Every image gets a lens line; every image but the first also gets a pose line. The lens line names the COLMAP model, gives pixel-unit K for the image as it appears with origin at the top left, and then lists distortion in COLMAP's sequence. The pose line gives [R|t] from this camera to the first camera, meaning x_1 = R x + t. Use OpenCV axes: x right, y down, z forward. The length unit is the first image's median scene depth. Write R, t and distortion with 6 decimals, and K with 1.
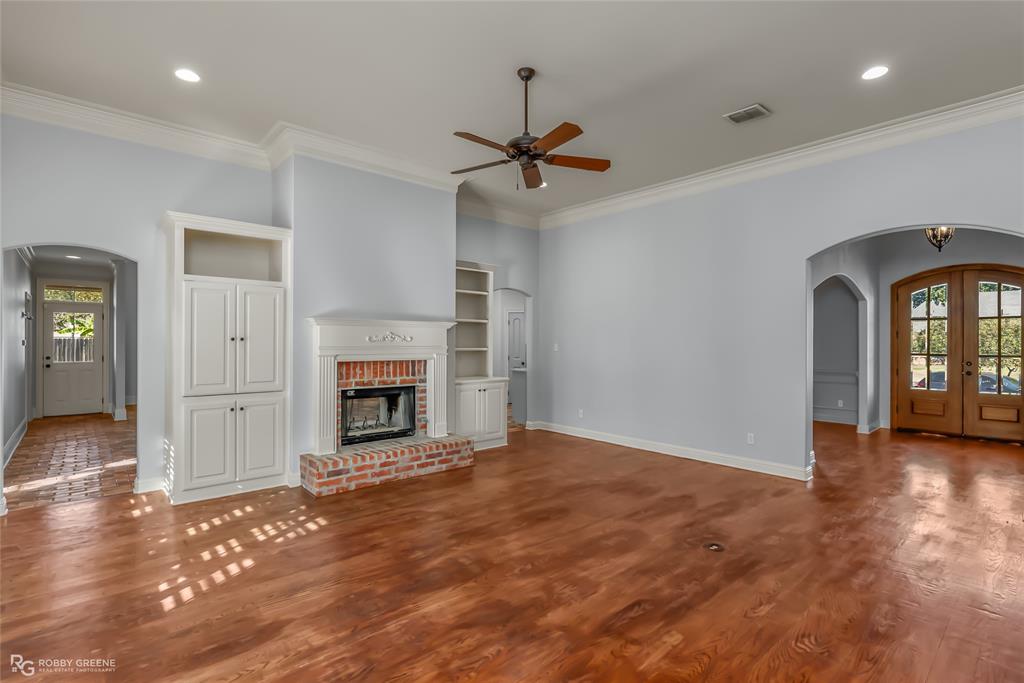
lens RADIAL K [[486.9, 0, 508.0], [0, 486.9, 344.2], [0, 0, 1]] dist [-0.008585, 0.002200]
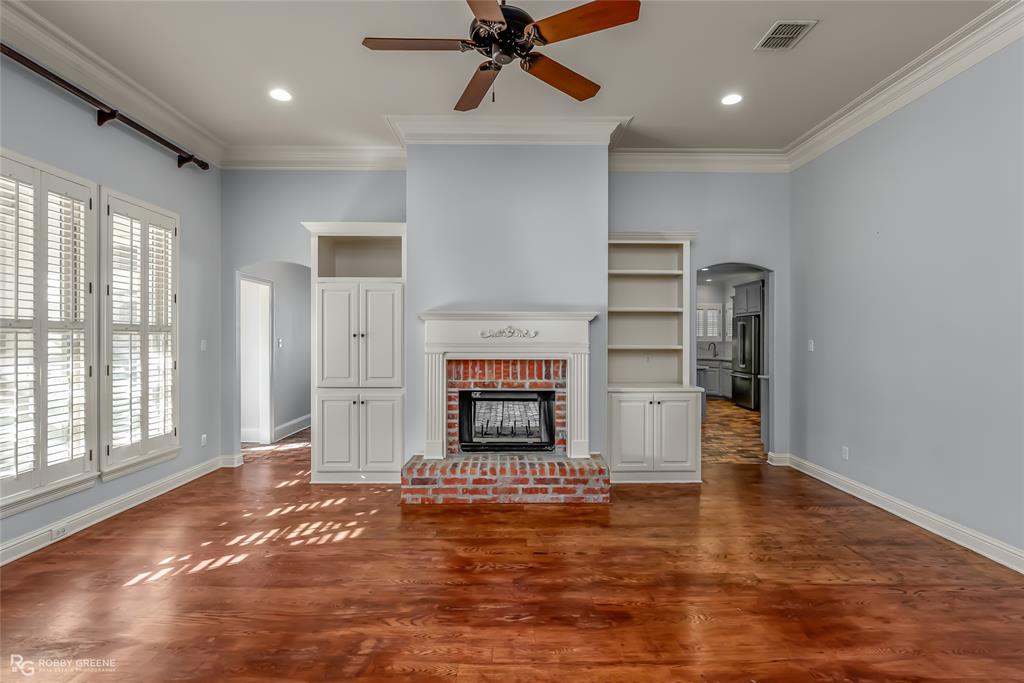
lens RADIAL K [[486.9, 0, 510.0], [0, 486.9, 338.8], [0, 0, 1]] dist [-0.008585, 0.002200]
pose [[0.756457, -0.001165, -0.654043, 0.349391], [-0.000713, 0.999996, -0.002606, -0.000716], [0.654044, 0.002438, 0.756453, 0.392713]]
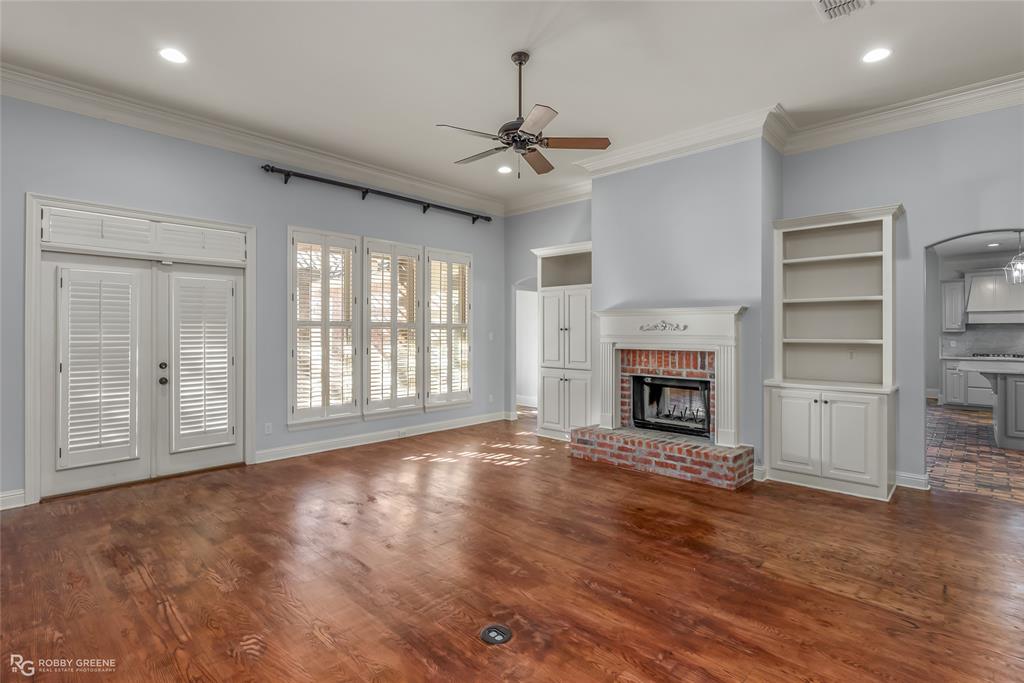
lens RADIAL K [[486.9, 0, 513.0], [0, 486.9, 332.6], [0, 0, 1]] dist [-0.008585, 0.002200]
pose [[0.096893, -0.003161, -0.995290, 0.765533], [-0.004338, 0.999984, -0.003599, 0.003727], [0.995285, 0.004666, 0.096878, 0.672242]]
